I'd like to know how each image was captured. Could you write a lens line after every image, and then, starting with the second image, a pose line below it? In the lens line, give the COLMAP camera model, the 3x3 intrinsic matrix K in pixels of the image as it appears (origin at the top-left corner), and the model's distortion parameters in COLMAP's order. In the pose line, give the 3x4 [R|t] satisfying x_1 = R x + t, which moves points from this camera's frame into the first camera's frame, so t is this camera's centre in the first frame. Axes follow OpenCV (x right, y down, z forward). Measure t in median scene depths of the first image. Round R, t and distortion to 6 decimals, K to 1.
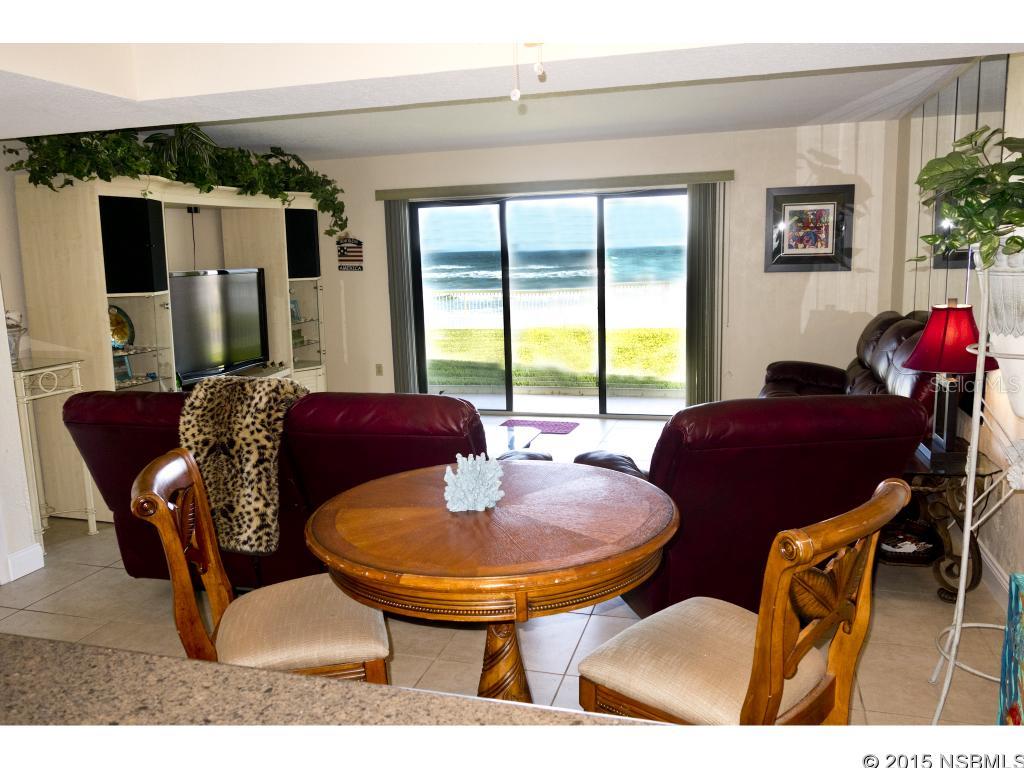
lens RADIAL K [[804.9, 0, 512.0], [0, 804.9, 384.0], [0, 0, 1]] dist [0.002344, -0.002059]
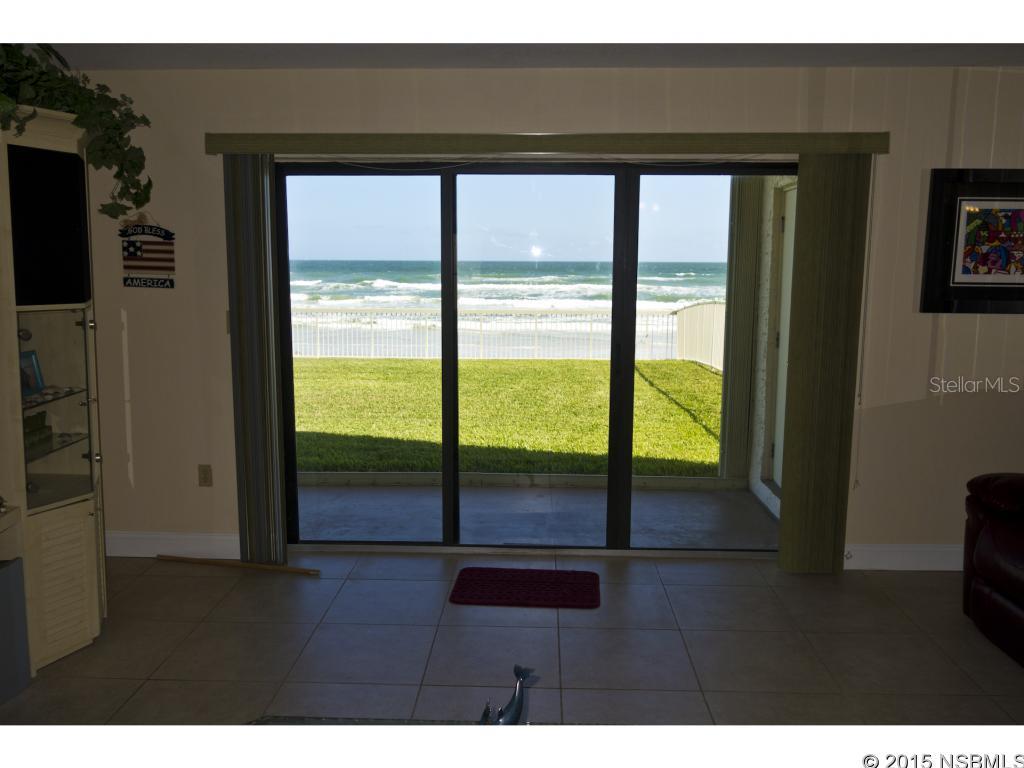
lens RADIAL K [[863.8, 0, 512.0], [0, 863.8, 384.0], [0, 0, 1]] dist [0.008381, -0.000112]
pose [[0.968640, -0.000903, 0.248466, -0.122413], [0.006569, 0.999737, -0.021978, -0.070564], [-0.248380, 0.022921, 0.968391, 0.438403]]
